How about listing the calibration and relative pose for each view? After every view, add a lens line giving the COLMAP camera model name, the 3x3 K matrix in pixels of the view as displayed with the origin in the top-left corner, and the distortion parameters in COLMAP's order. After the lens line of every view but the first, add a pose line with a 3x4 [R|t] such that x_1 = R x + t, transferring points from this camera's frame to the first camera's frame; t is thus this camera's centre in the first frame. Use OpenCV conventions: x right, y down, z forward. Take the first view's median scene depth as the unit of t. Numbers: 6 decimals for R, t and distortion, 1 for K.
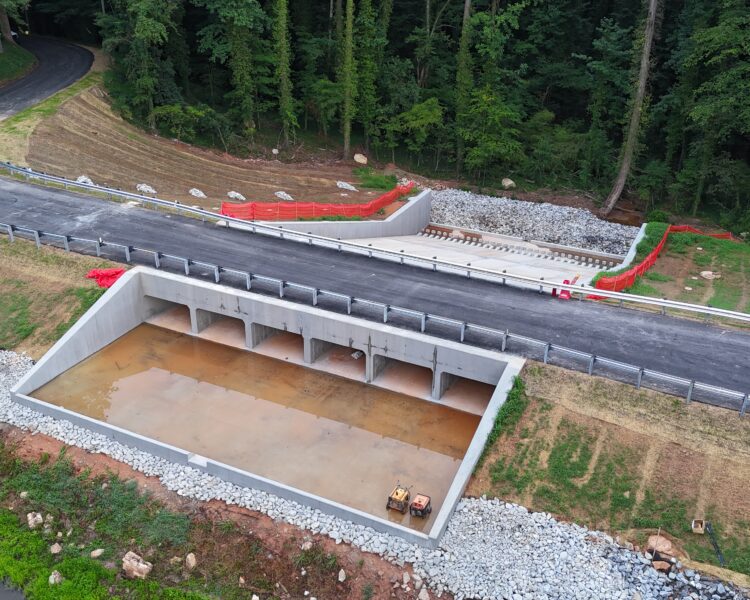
lens RADIAL K [[782.8, 0, 375.0], [0, 782.8, 300.0], [0, 0, 1]] dist [0.112536, -0.199859]
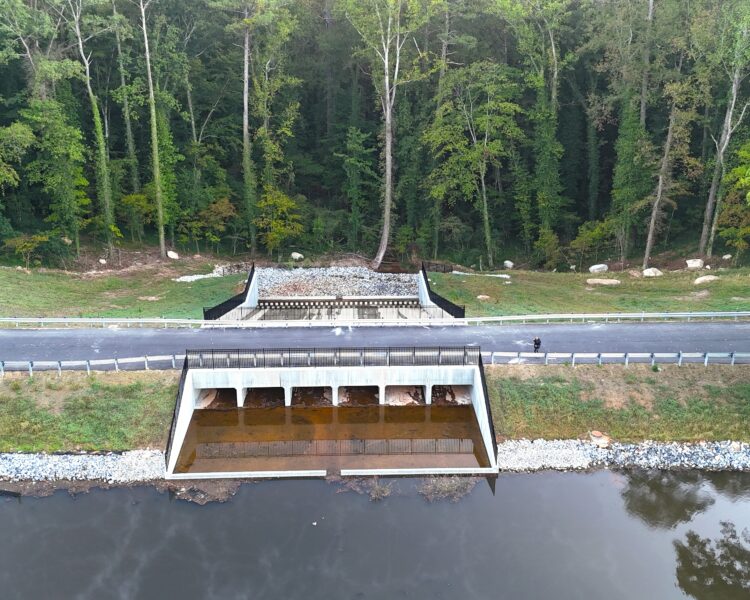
lens RADIAL K [[782.8, 0, 375.0], [0, 782.8, 300.0], [0, 0, 1]] dist [0.112536, -0.199859]
pose [[0.878508, -0.183810, 0.440950, -0.687515], [0.212573, 0.977010, -0.016245, -0.078833], [-0.427827, 0.108005, 0.897385, -0.406030]]
